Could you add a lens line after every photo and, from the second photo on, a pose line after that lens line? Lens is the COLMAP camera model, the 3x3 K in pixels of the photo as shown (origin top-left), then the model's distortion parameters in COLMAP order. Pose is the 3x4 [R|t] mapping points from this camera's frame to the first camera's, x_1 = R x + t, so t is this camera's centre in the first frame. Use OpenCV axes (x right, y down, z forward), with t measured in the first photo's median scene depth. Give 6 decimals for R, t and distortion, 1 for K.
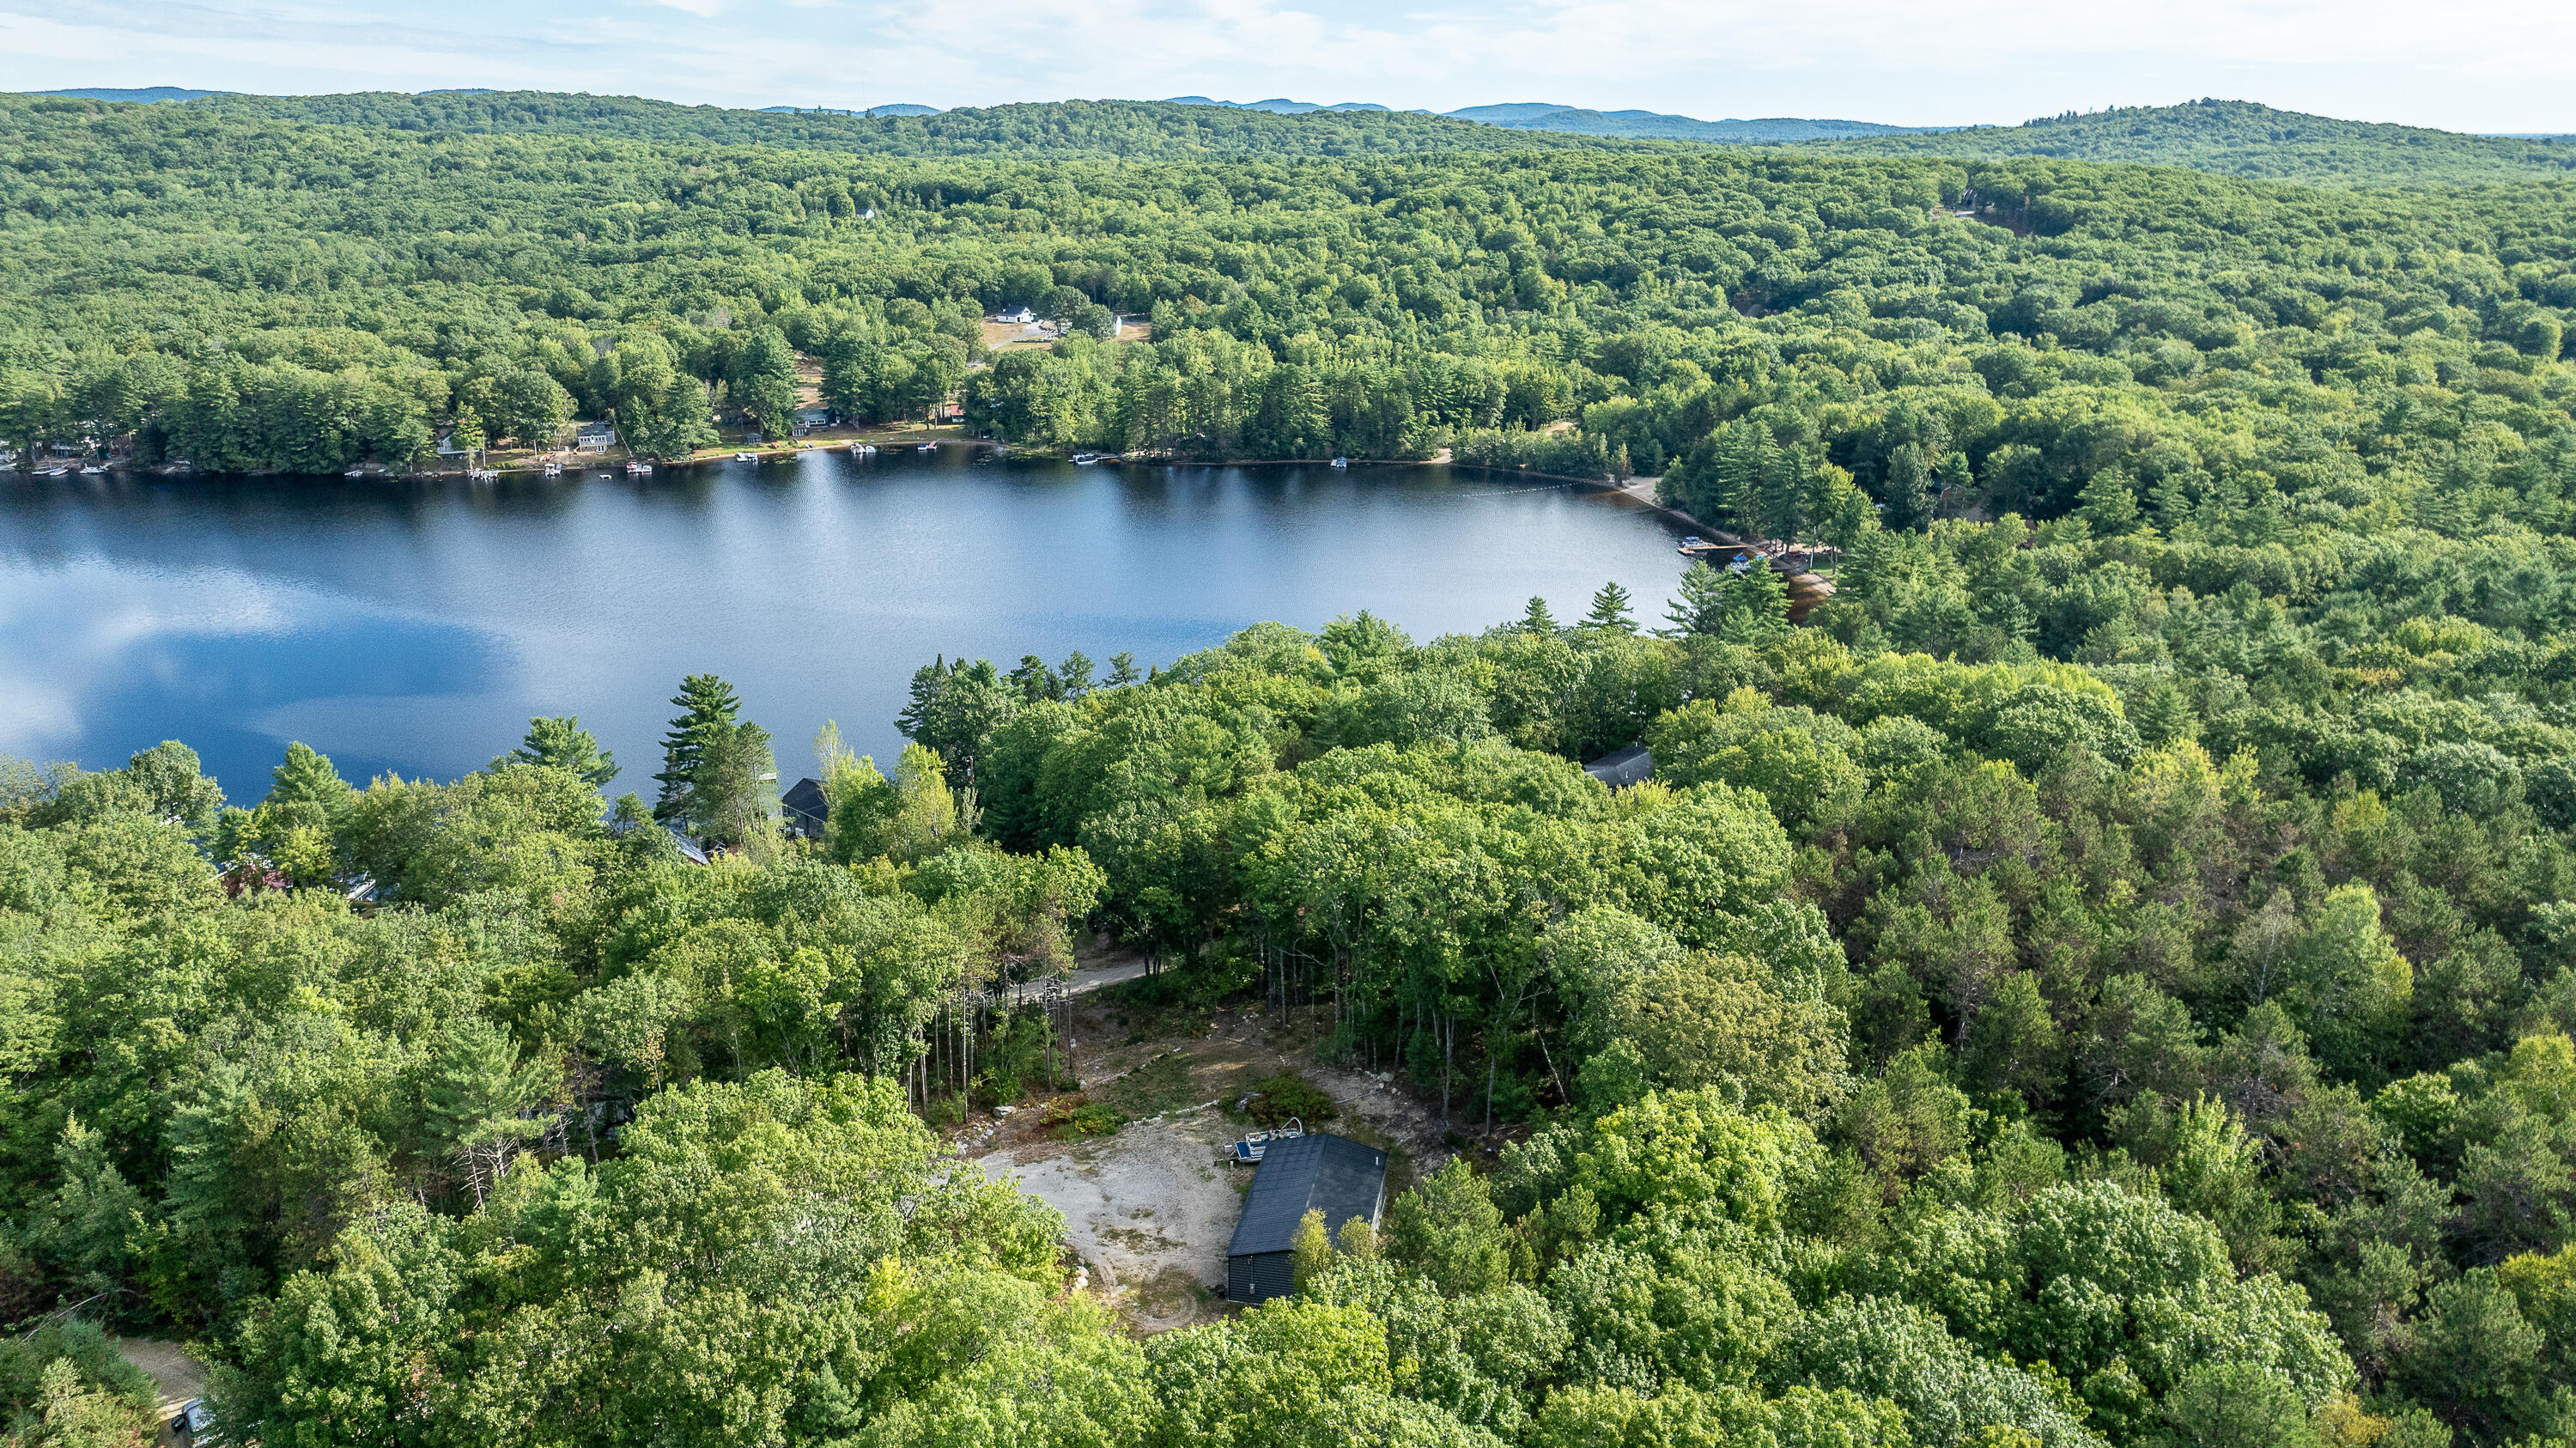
lens RADIAL K [[1824.0, 0, 1294.3], [0, 1824.0, 720.0], [0, 0, 1]] dist [-0.035898, 0.031818]
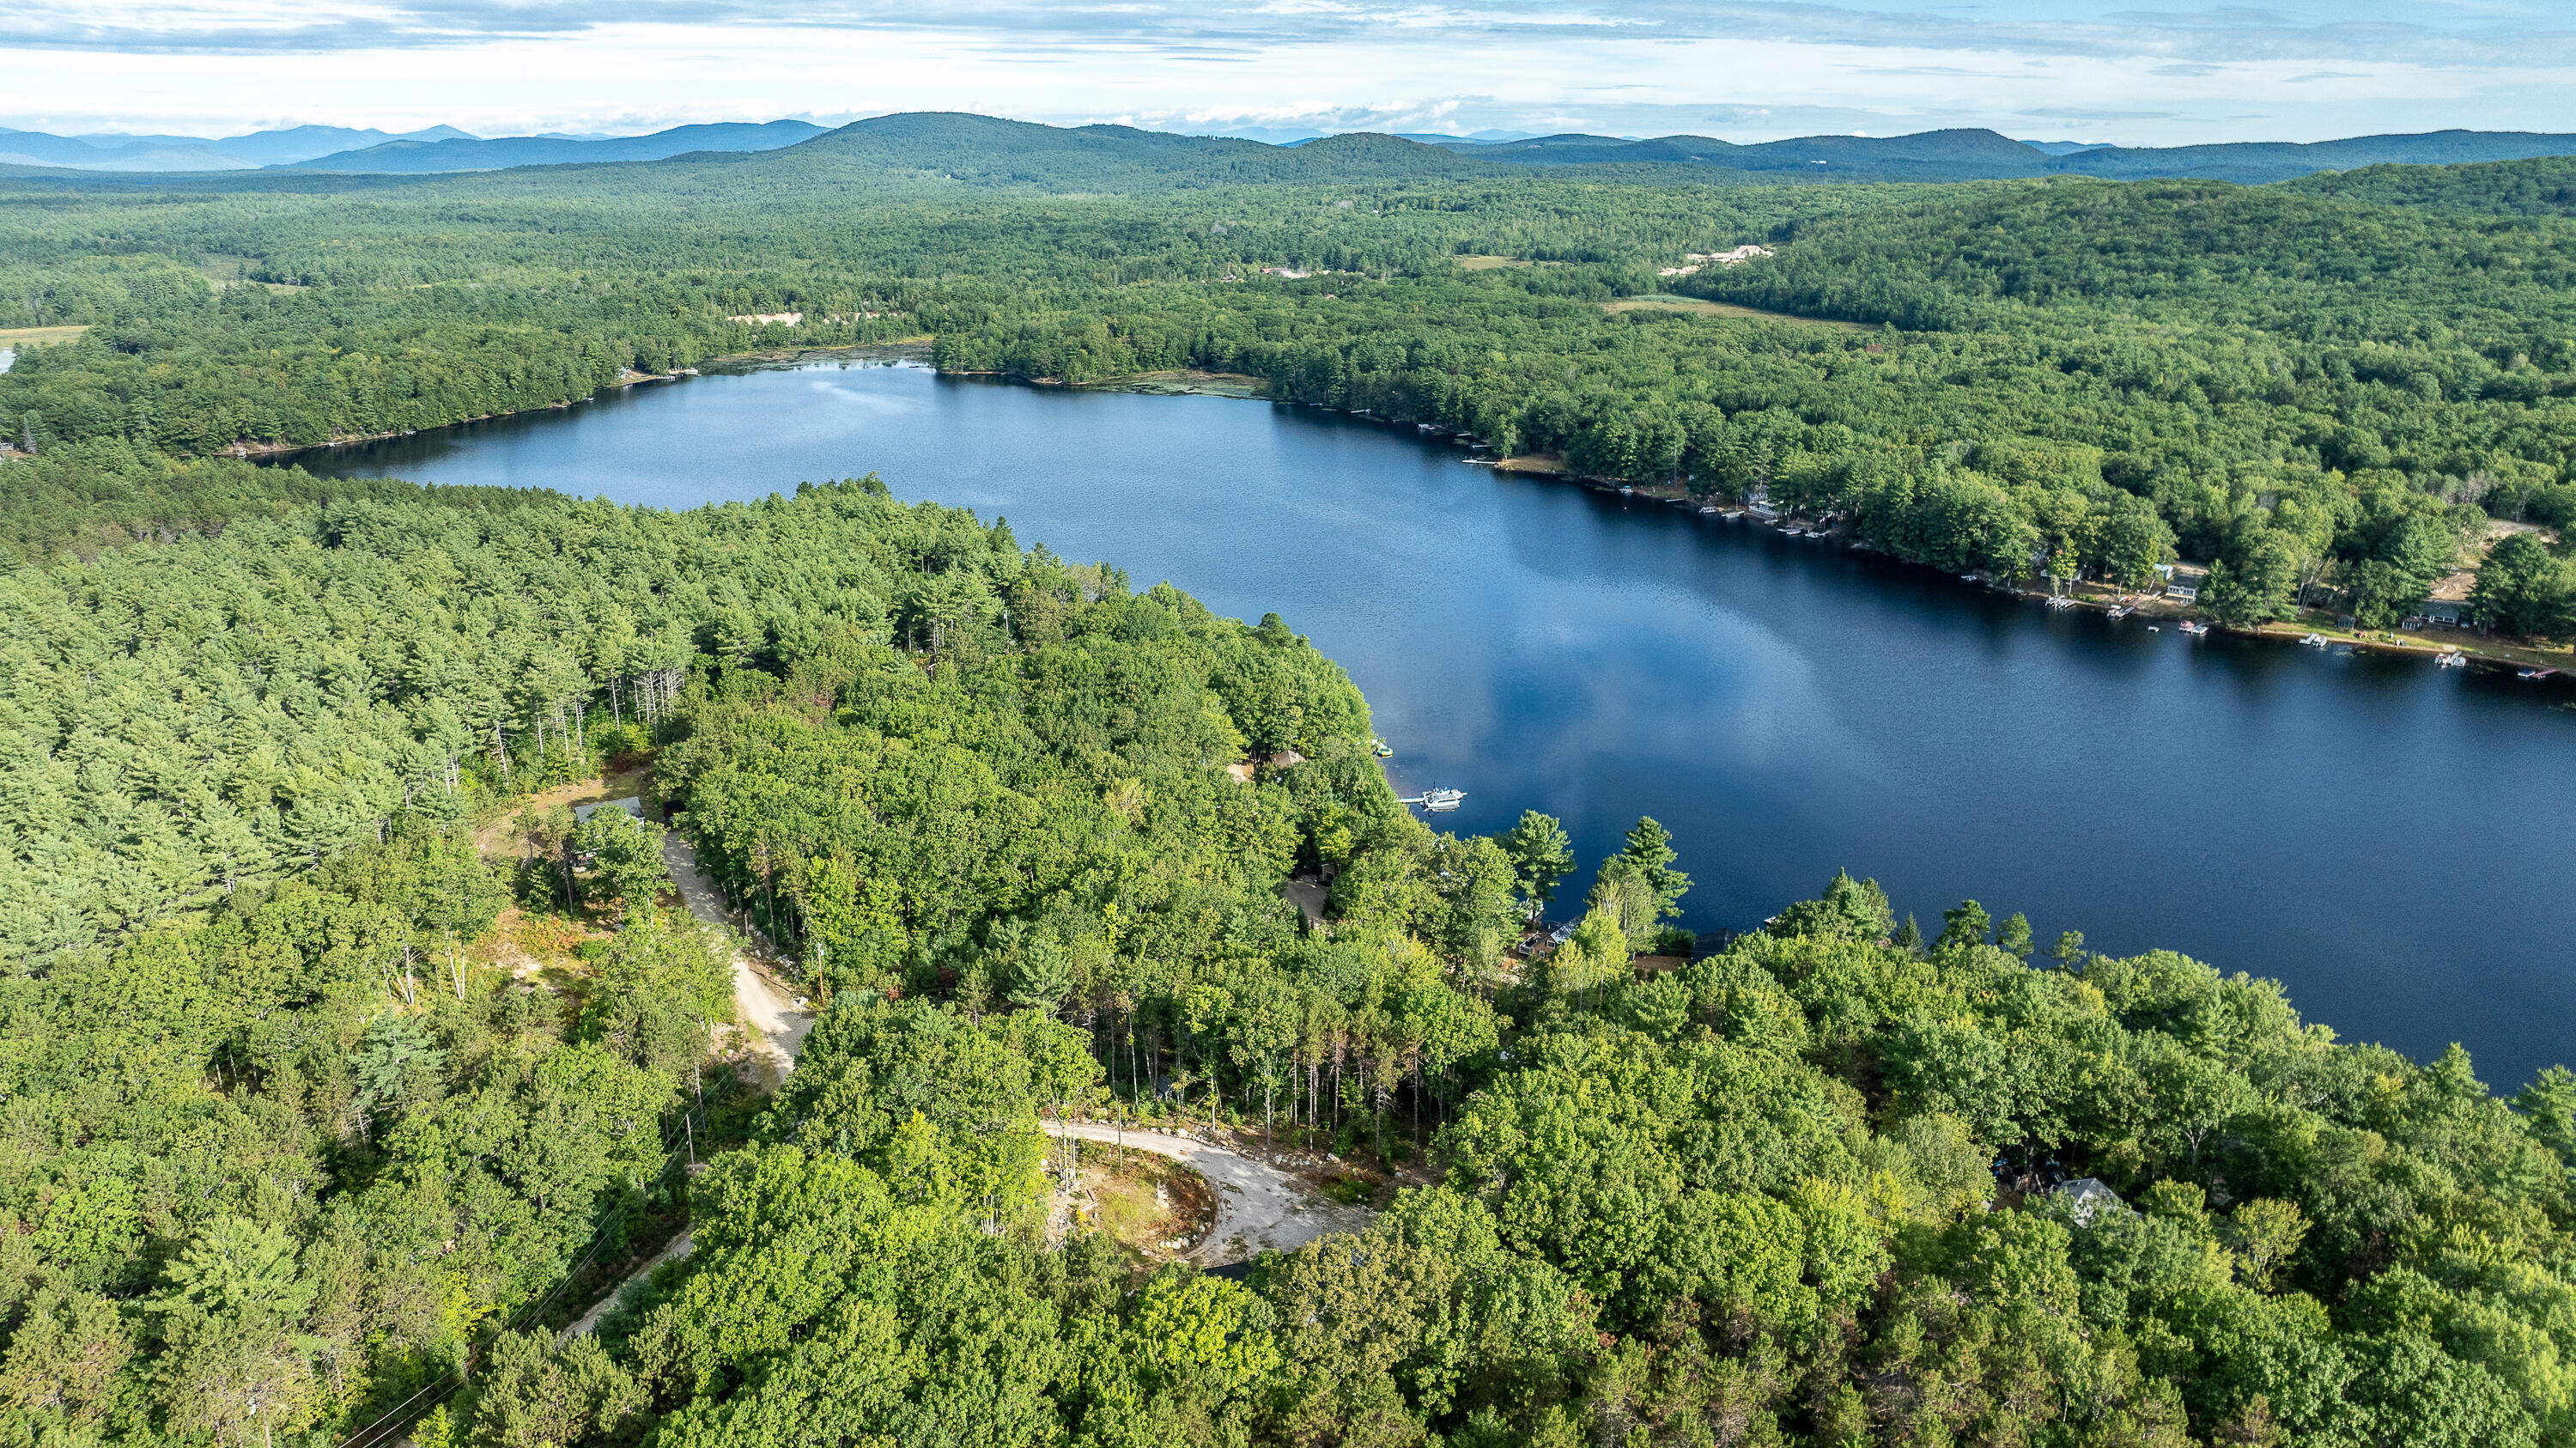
lens RADIAL K [[1824.0, 0, 1284.5], [0, 1824.0, 723.9], [0, 0, 1]] dist [-0.035898, 0.031818]
pose [[0.454213, 0.261453, -0.851665, 0.284567], [-0.274106, 0.950608, 0.145640, -0.092331], [0.847677, 0.167295, 0.503444, 0.054348]]
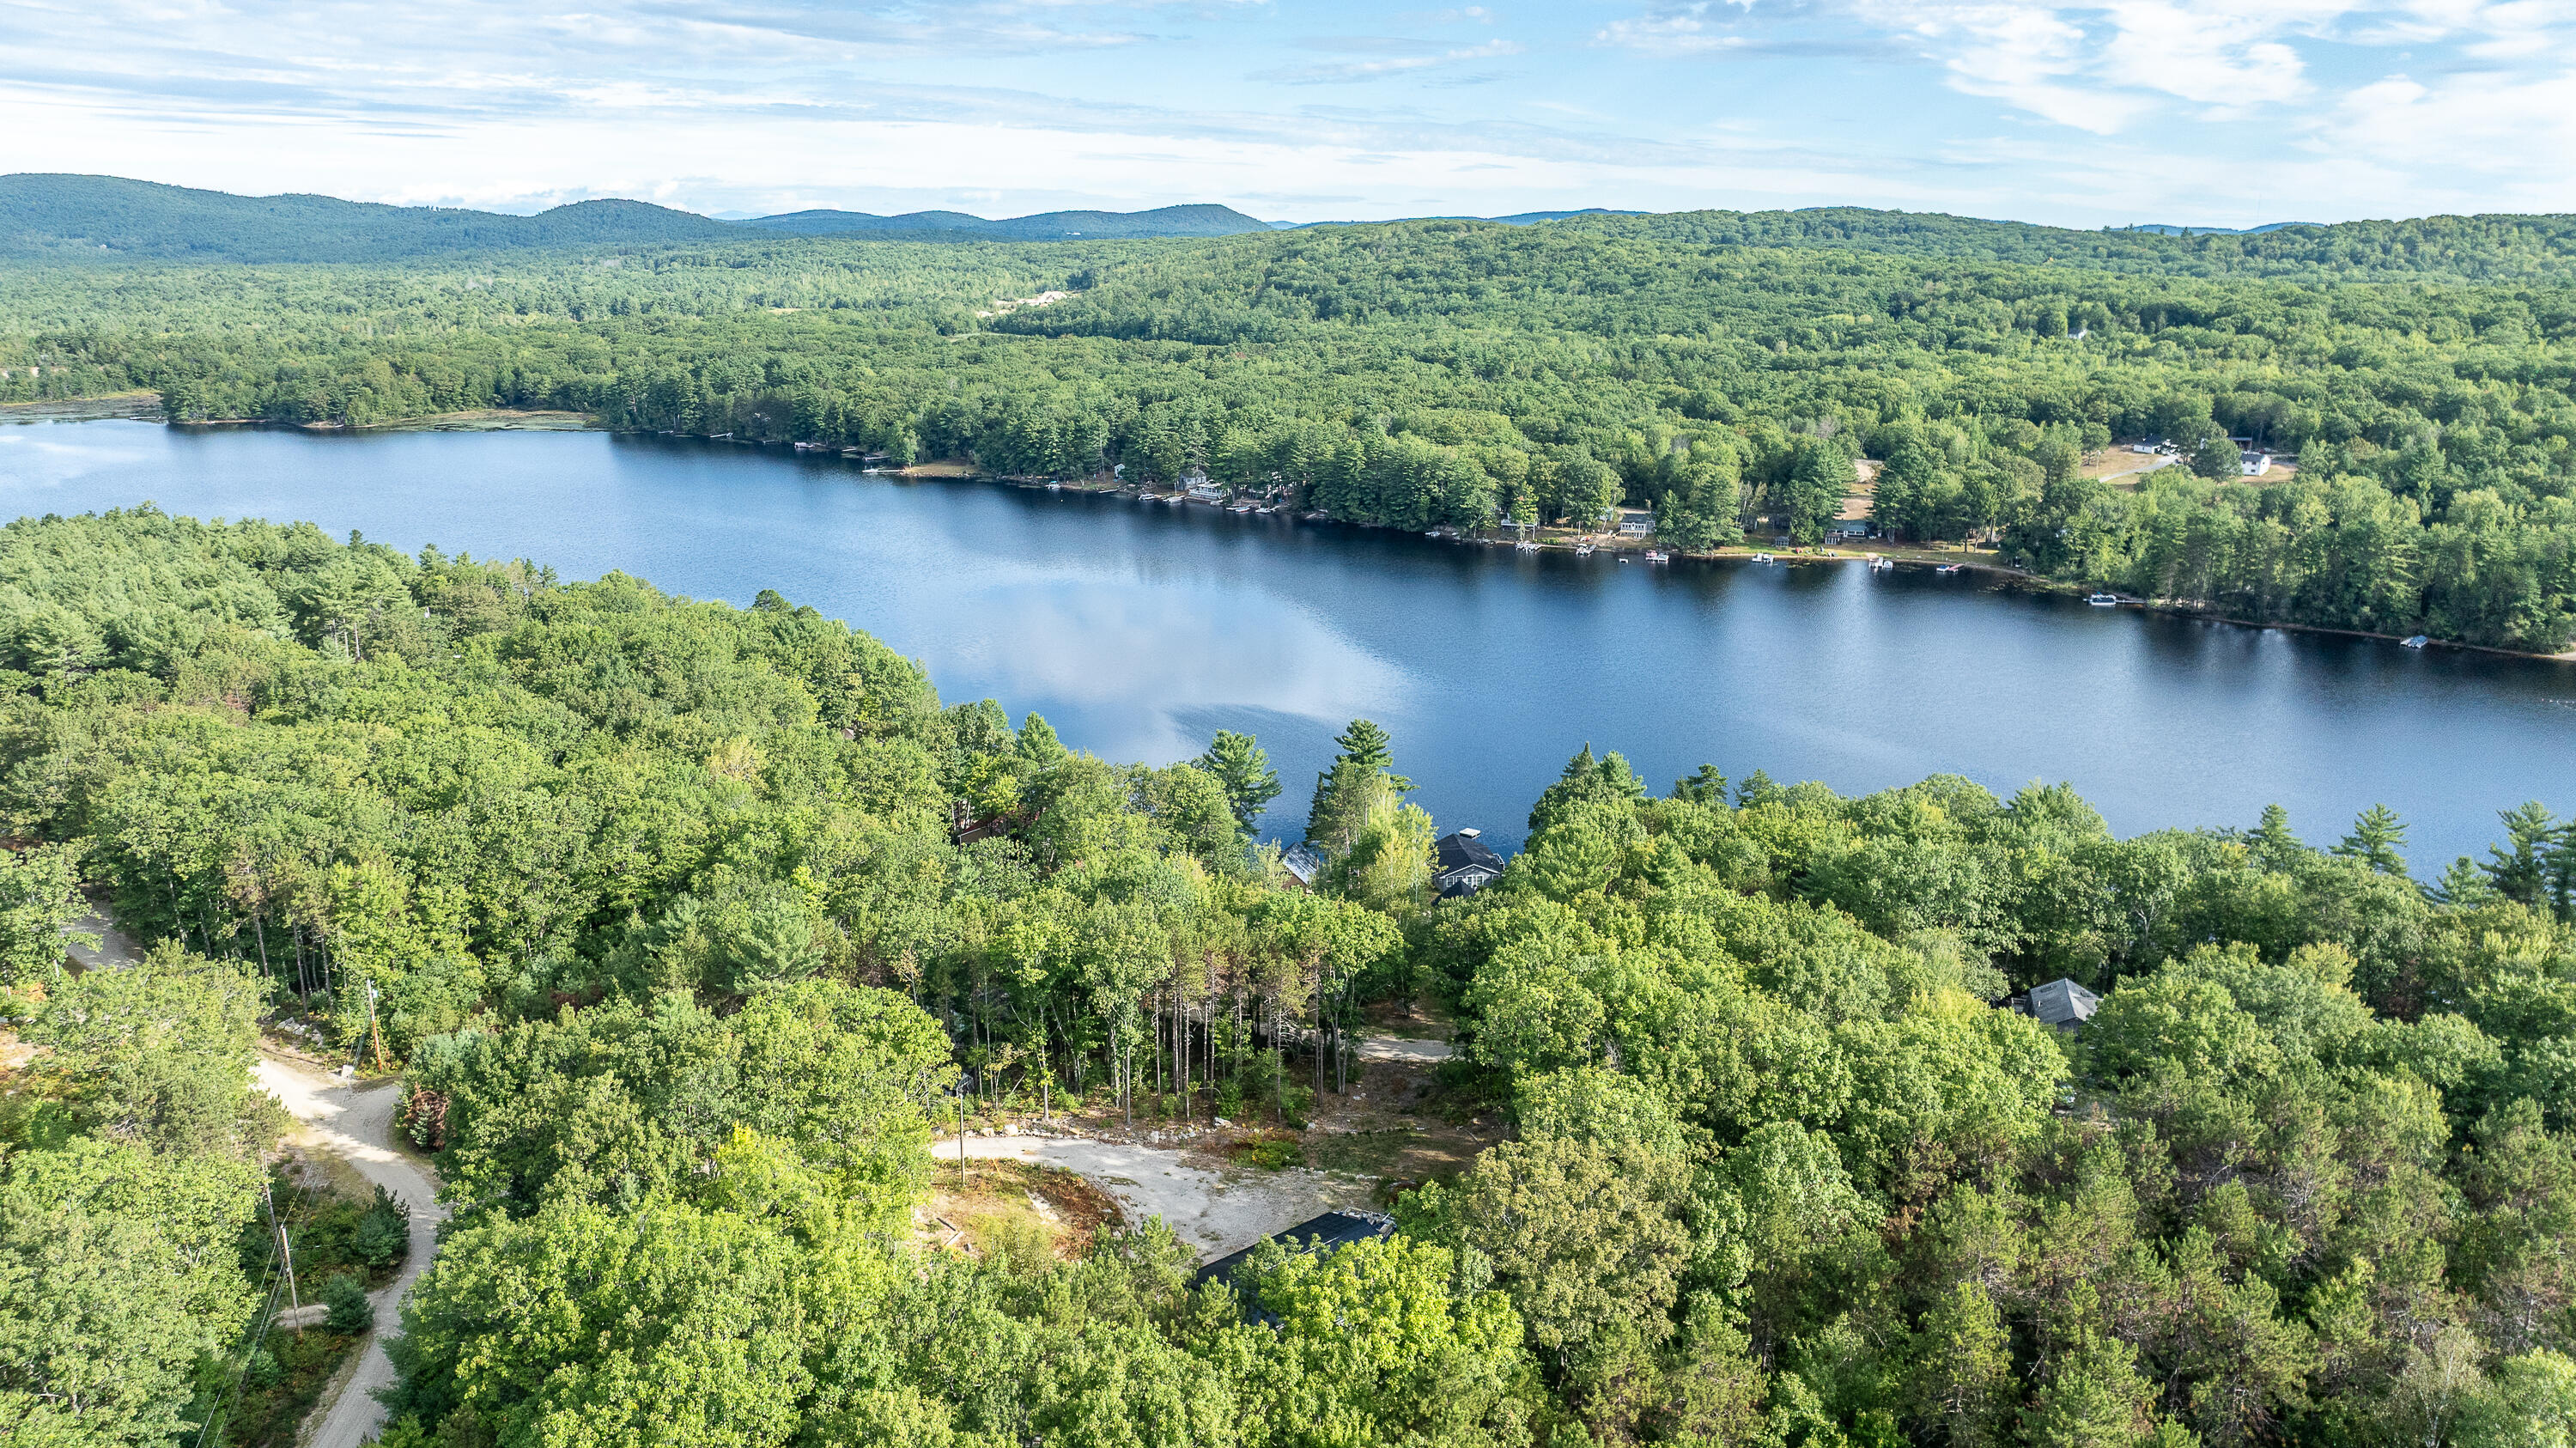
lens RADIAL K [[1824.0, 0, 1289.4], [0, 1824.0, 725.7], [0, 0, 1]] dist [-0.035898, 0.031818]
pose [[0.763844, 0.163748, -0.624282, 0.152830], [-0.198901, 0.979924, 0.013665, -0.012628], [0.613987, 0.113732, 0.781079, 0.042052]]
